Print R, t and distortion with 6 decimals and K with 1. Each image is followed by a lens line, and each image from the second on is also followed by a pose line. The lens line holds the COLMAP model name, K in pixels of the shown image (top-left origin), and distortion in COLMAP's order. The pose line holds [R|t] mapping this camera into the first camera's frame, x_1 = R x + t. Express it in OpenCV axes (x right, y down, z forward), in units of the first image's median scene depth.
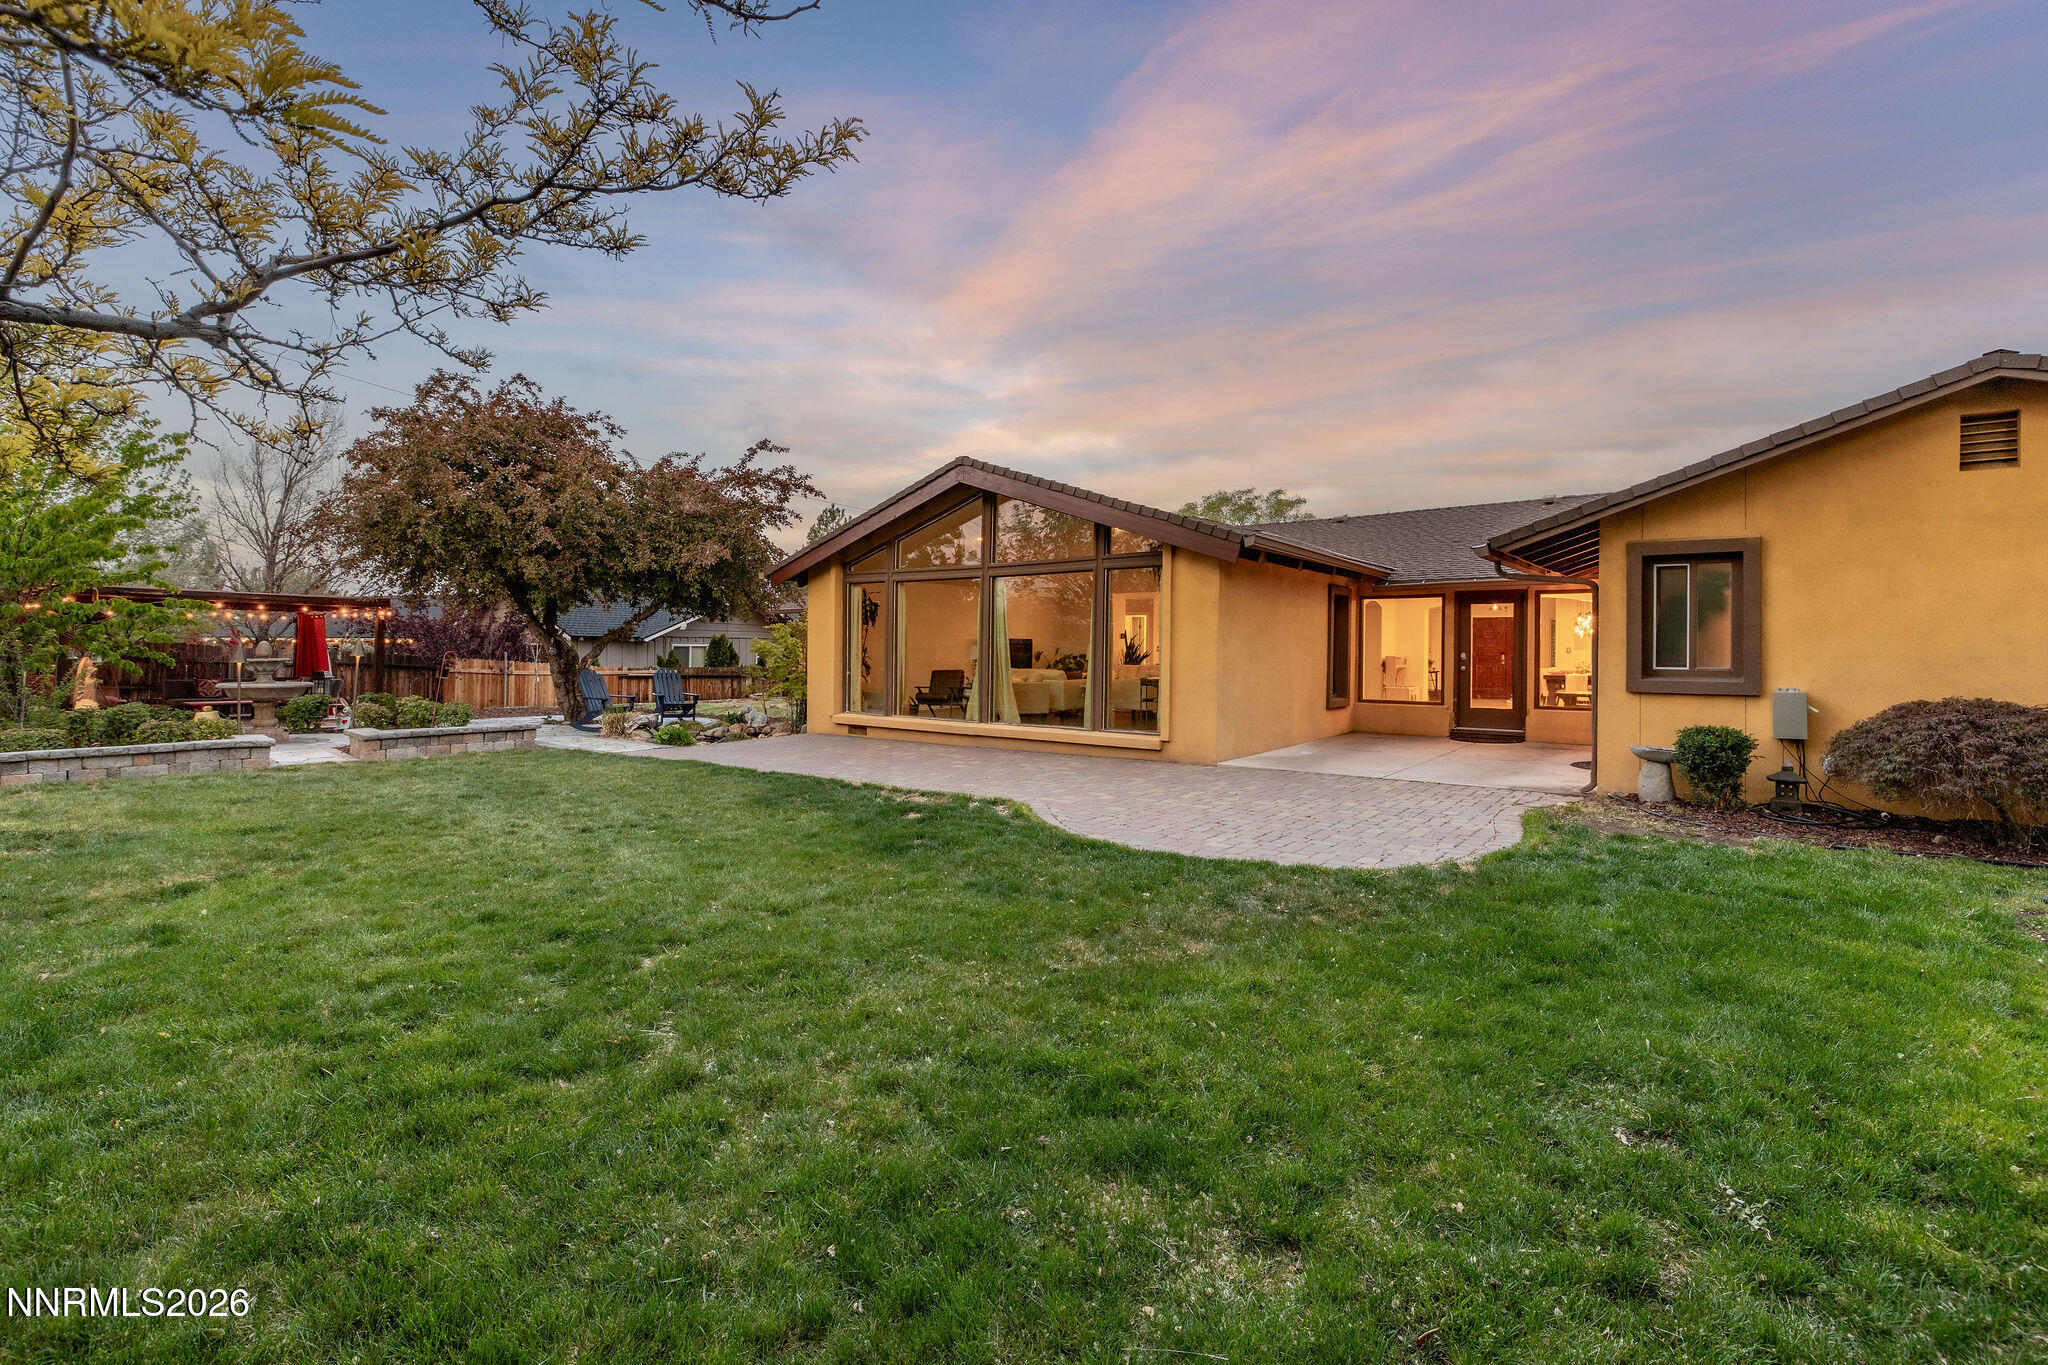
lens RADIAL K [[903.7, 0, 993.8], [0, 903.7, 673.4], [0, 0, 1]] dist [0.010297, -0.000016]
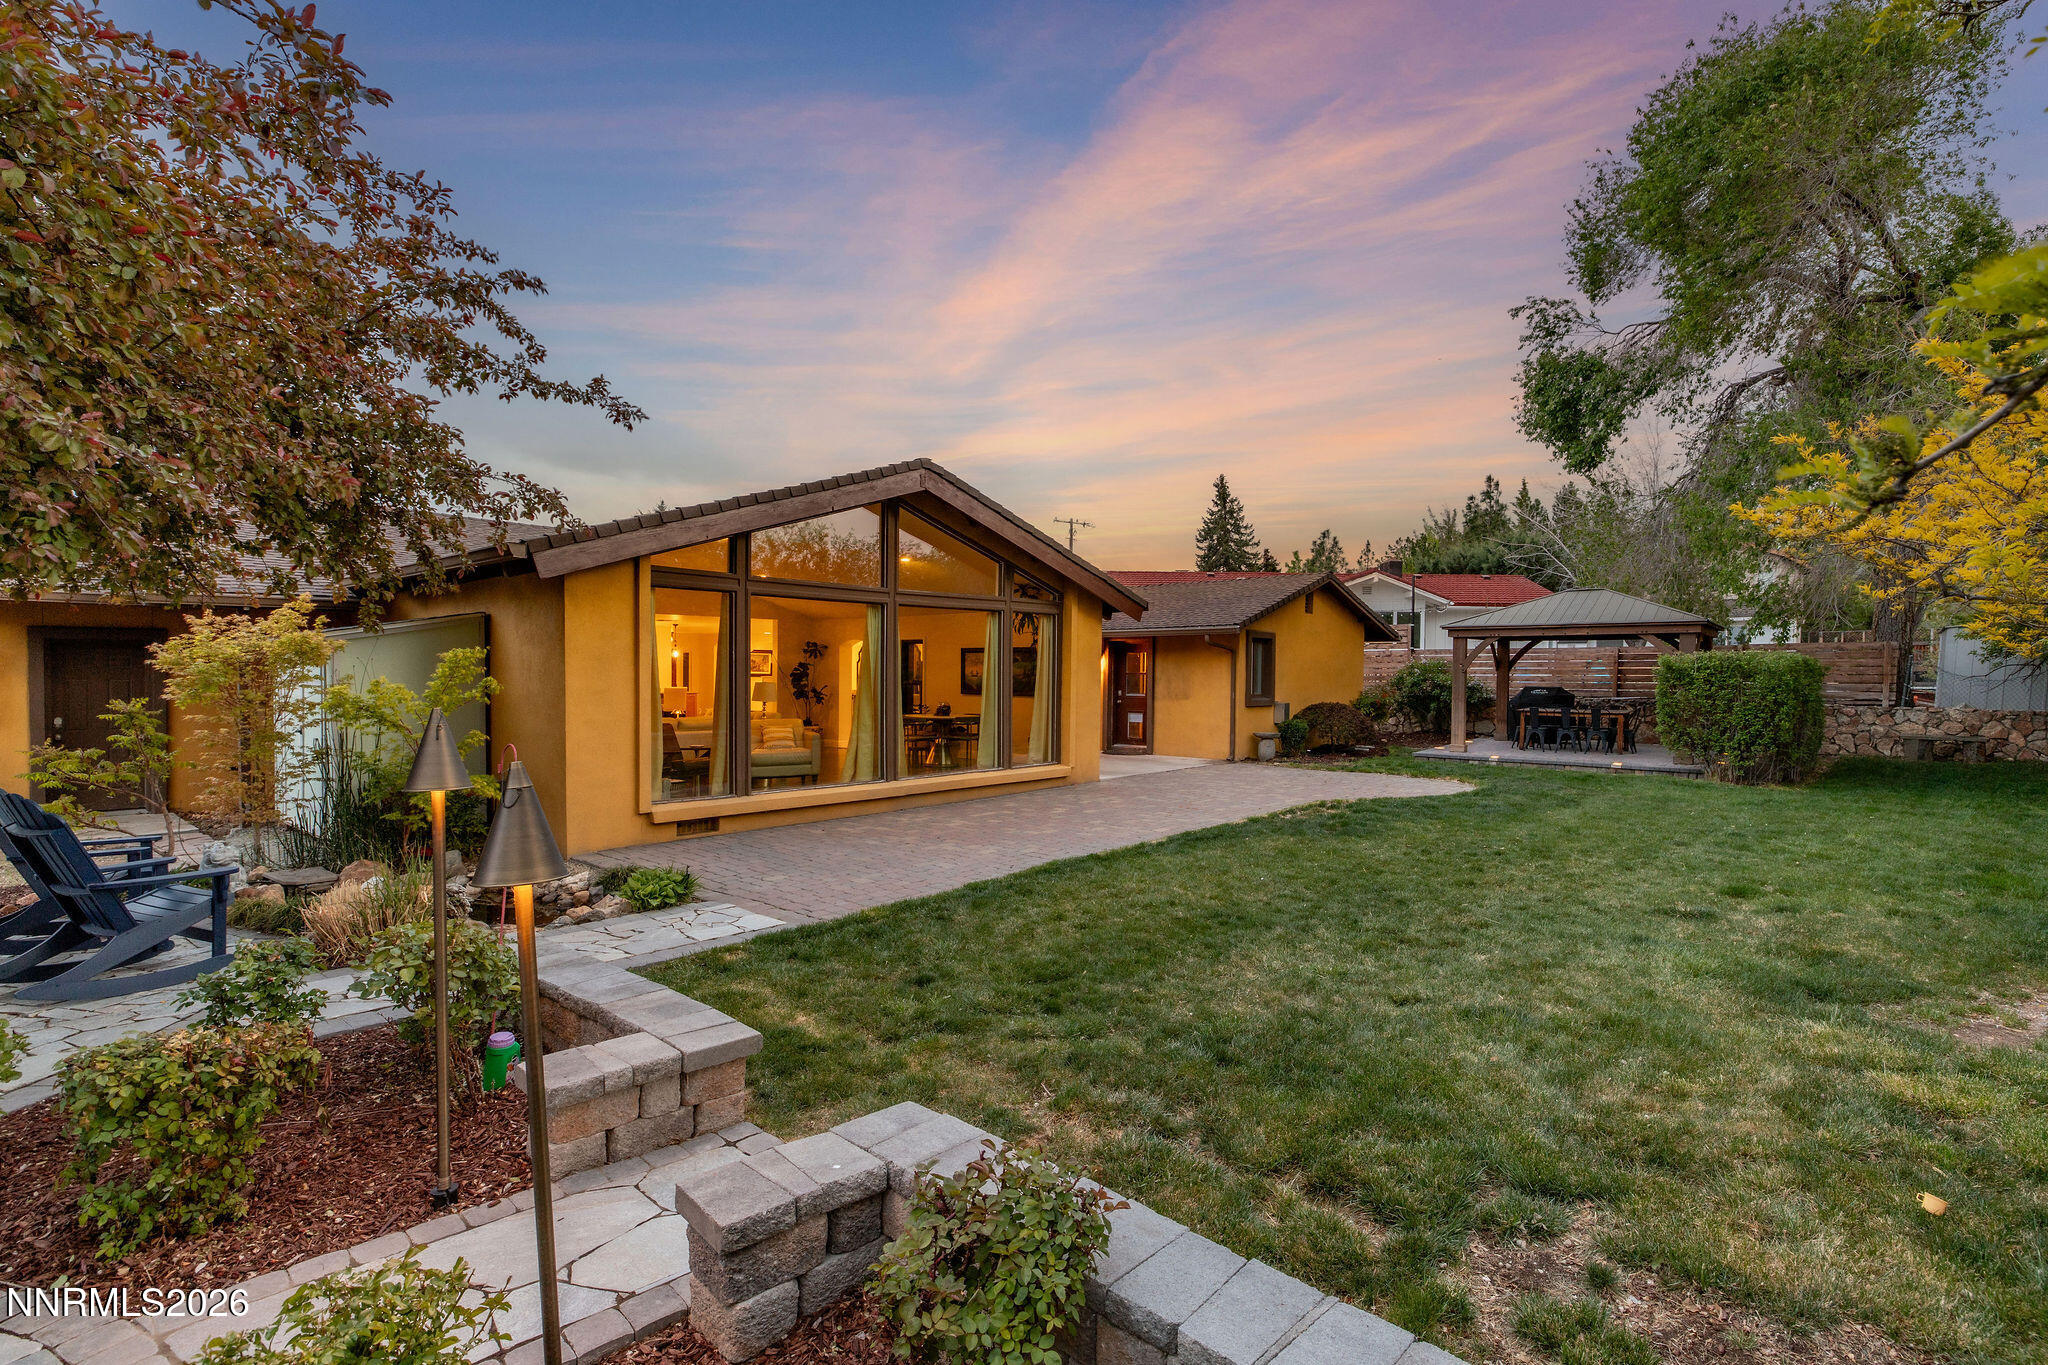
lens RADIAL K [[1072.1, 0, 1024.0], [0, 1072.1, 682.5], [0, 0, 1]] dist [-0.000356, 0.000052]
pose [[0.032787, -0.009761, 0.999415, -1.149675], [0.030831, 0.999486, 0.008750, -0.045855], [-0.998987, 0.030526, 0.033071, 0.999581]]
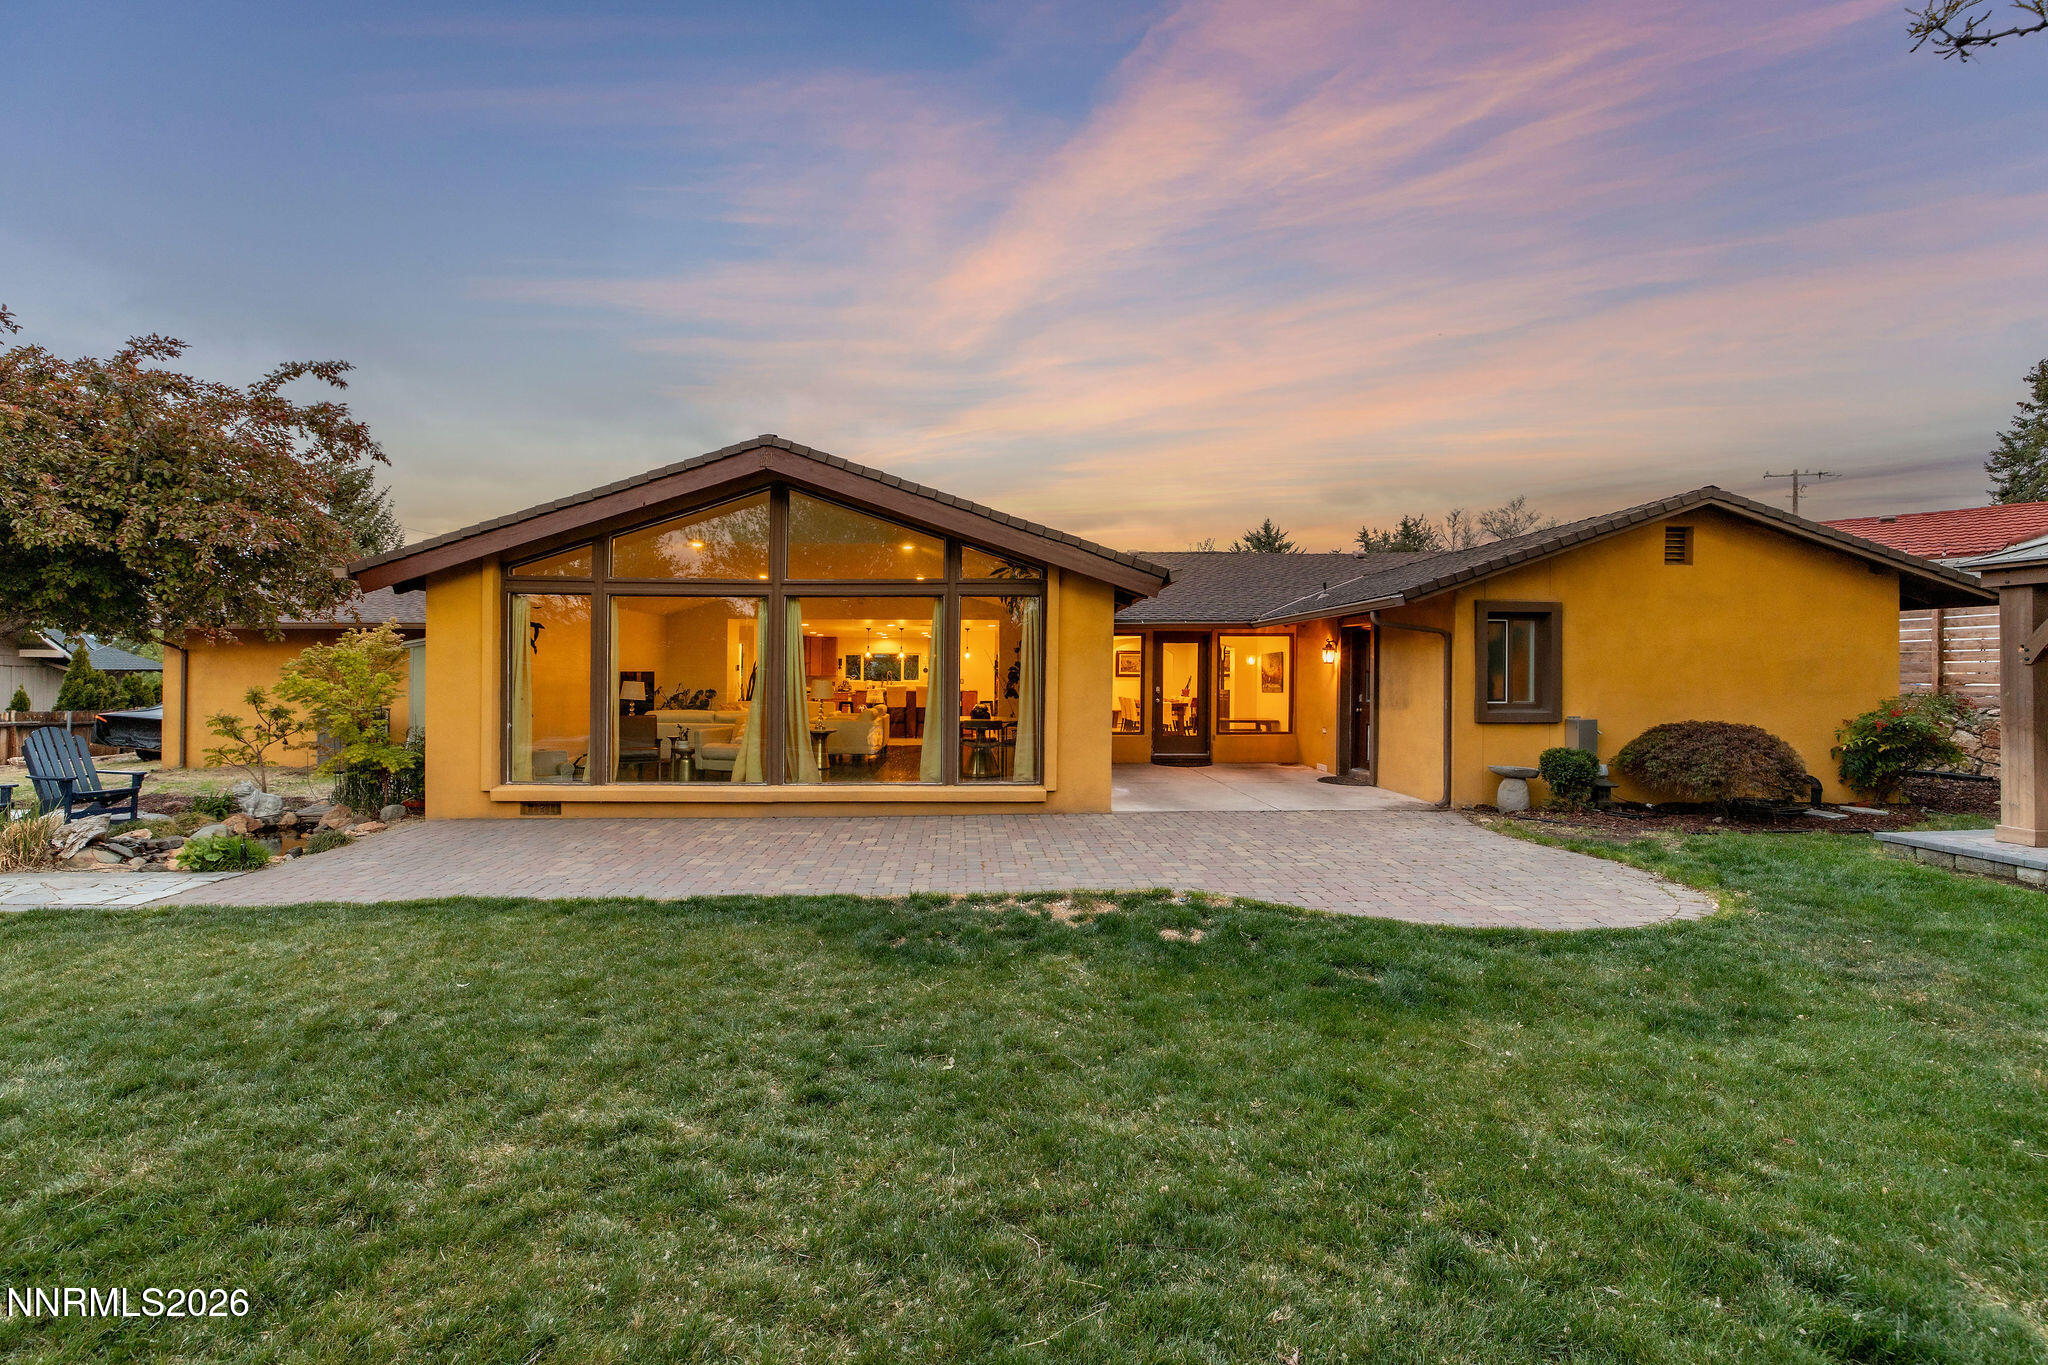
lens RADIAL K [[872.6, 0, 1024.0], [0, 872.6, 682.5], [0, 0, 1]] dist [-0.001372, 0.000109]
pose [[0.780124, -0.007822, 0.625575, -0.368637], [0.020057, 0.999721, -0.012513, -0.022583], [-0.625303, 0.022309, 0.780063, 0.339306]]
